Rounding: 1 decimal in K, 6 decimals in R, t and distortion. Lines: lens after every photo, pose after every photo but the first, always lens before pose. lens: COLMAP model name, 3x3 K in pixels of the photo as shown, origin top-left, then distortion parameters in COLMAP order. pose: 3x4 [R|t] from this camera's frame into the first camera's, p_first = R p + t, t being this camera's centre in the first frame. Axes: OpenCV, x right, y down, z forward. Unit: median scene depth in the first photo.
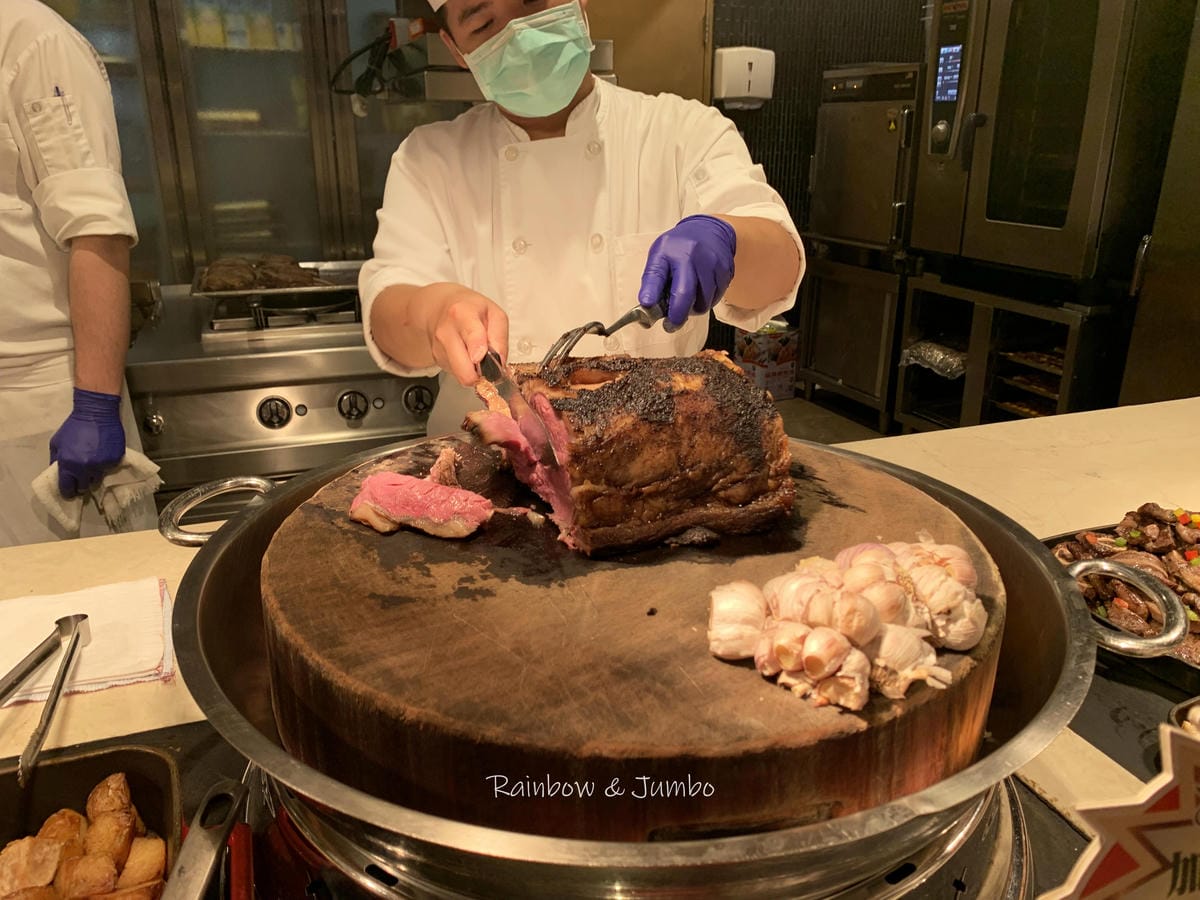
lens RADIAL K [[868.8, 0, 600.0], [0, 868.8, 450.0], [0, 0, 1]] dist [0.062782, -0.069143]
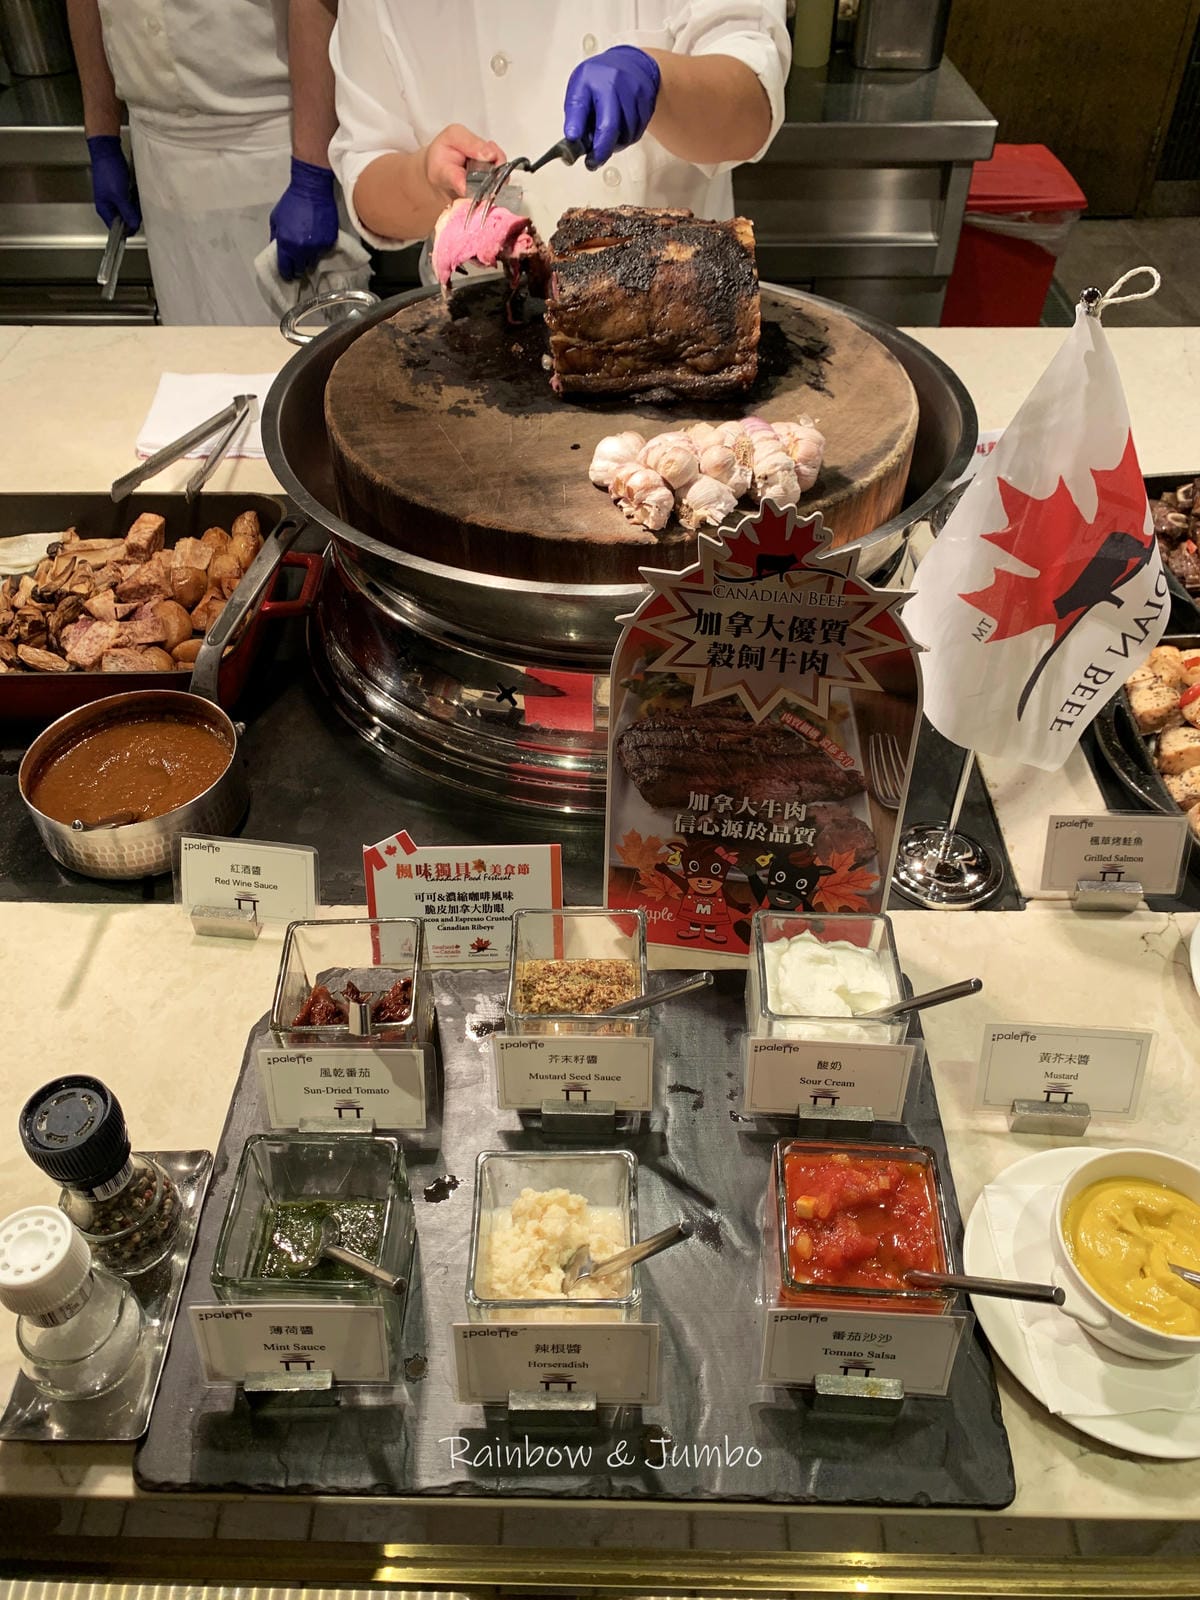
lens RADIAL K [[1367.2, 0, 600.0], [0, 1367.2, 800.0], [0, 0, 1]] dist [-0.005317, -0.001143]
pose [[0.915280, 0.242342, -0.321764, 0.771641], [-0.102448, 0.912564, 0.395893, -0.124892], [0.389572, -0.329389, 0.860080, -0.796792]]
